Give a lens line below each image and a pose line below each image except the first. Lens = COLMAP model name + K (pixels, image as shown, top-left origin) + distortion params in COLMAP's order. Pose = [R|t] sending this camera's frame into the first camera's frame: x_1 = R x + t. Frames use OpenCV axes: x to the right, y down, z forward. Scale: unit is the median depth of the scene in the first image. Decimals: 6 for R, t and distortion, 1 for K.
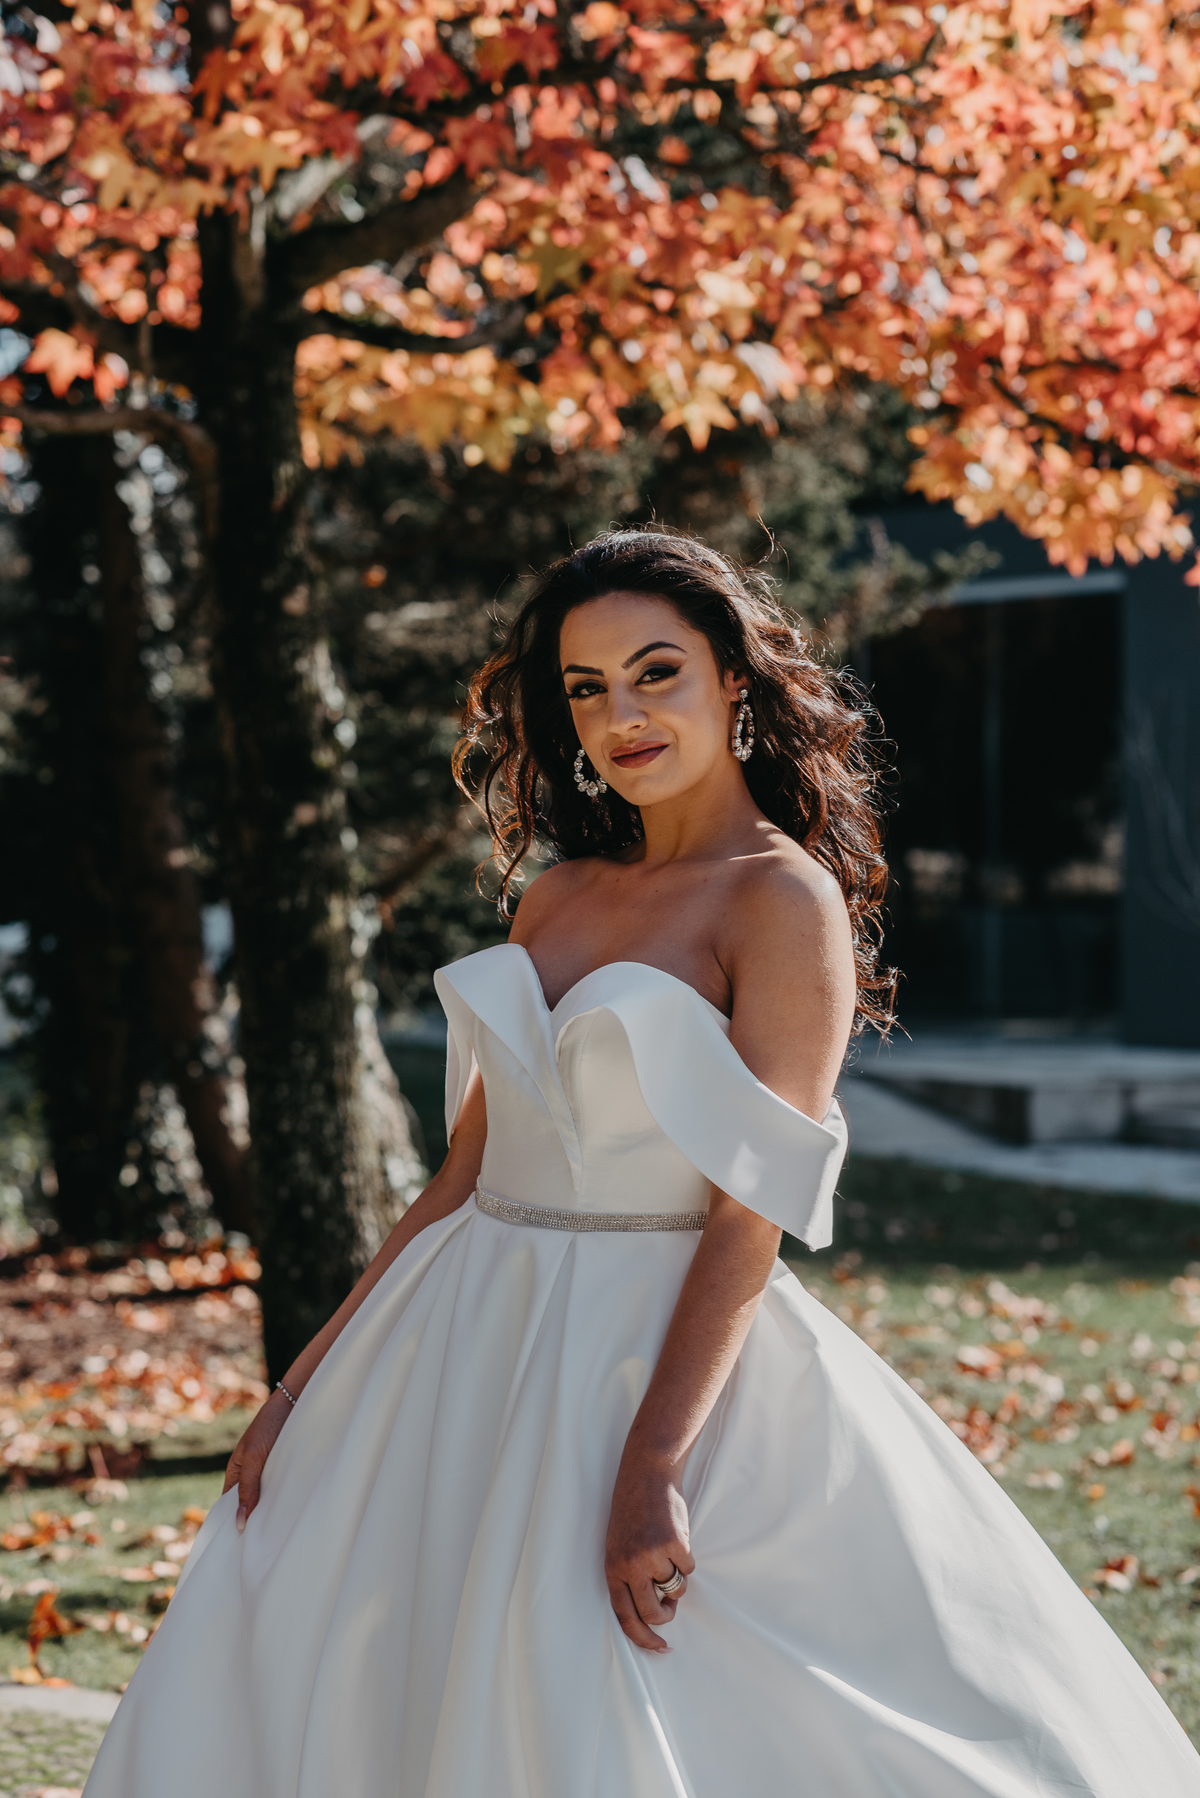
lens RADIAL K [[4254.8, 0, 600.0], [0, 4254.8, 899.0], [0, 0, 1]] dist [-0.013423, -0.434063]
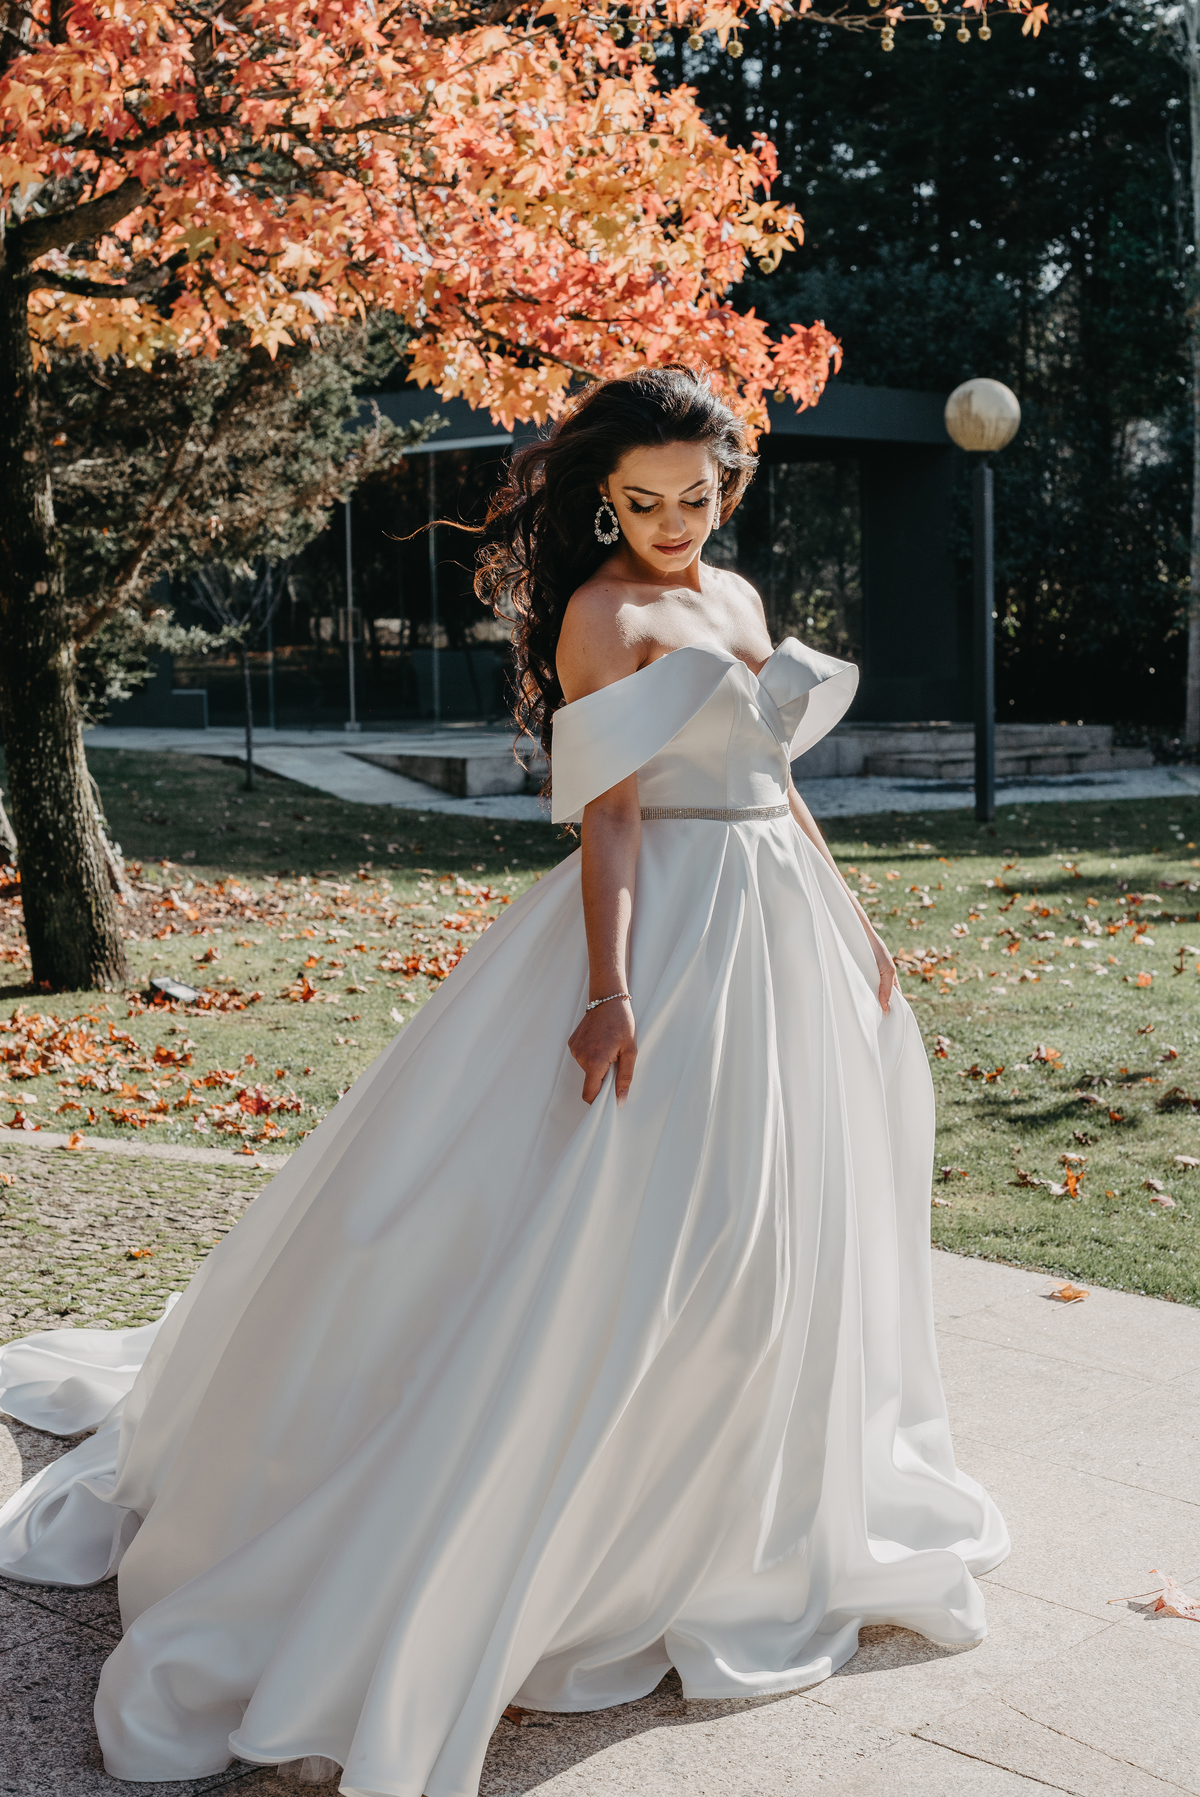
lens RADIAL K [[2741.7, 0, 600.0], [0, 2741.7, 898.5], [0, 0, 1]] dist [-0.131305, -0.117063]
pose [[0.987184, -0.037607, 0.155093, -0.022470], [0.023492, 0.995495, 0.091860, 0.006512], [-0.157849, -0.087040, 0.983620, -0.044326]]
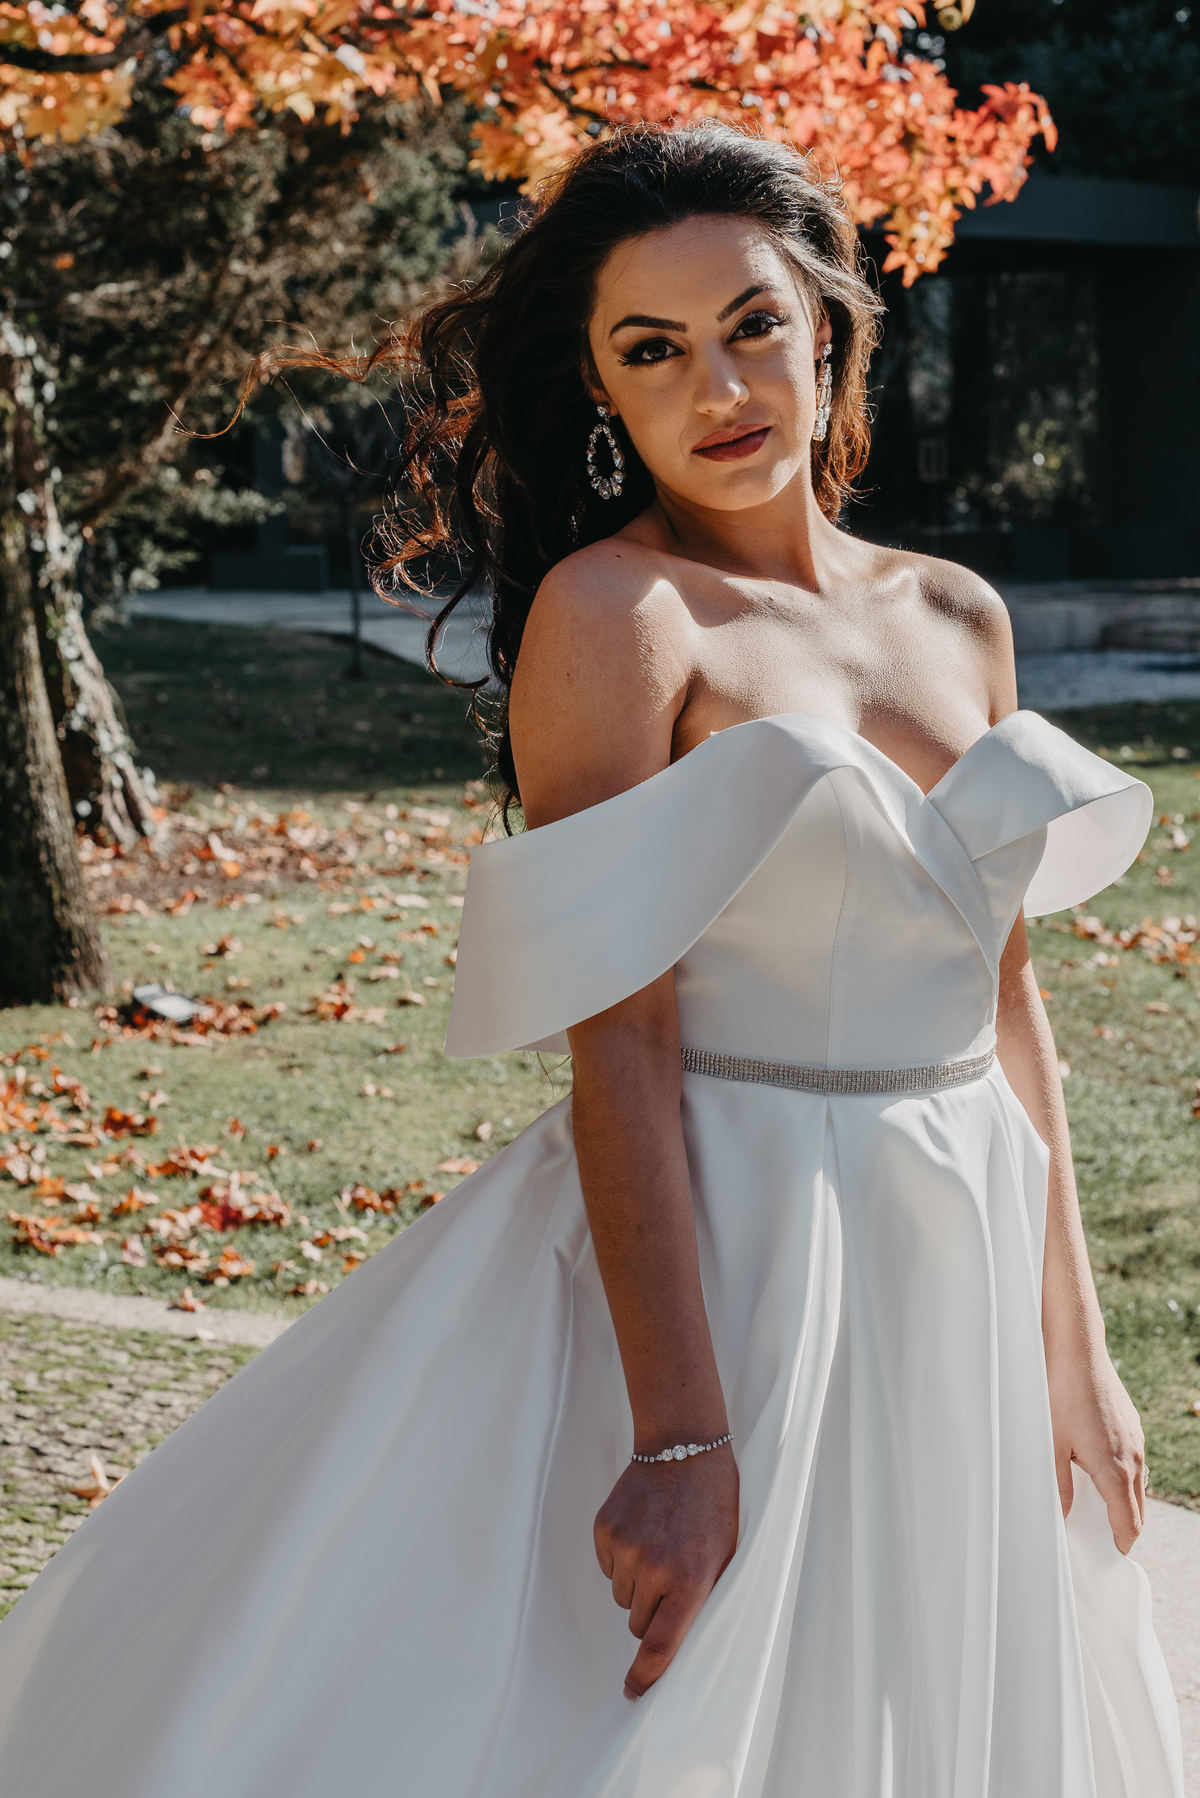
lens RADIAL K [[3035.8, 0, 597.9], [0, 3035.8, 806.2], [0, 0, 1]] dist [-0.075582, -0.025053]
pose [[0.995479, -0.042133, 0.085121, 0.024834], [0.032957, 0.993769, 0.106474, -0.008749], [-0.089077, -0.103188, 0.990665, 0.126991]]
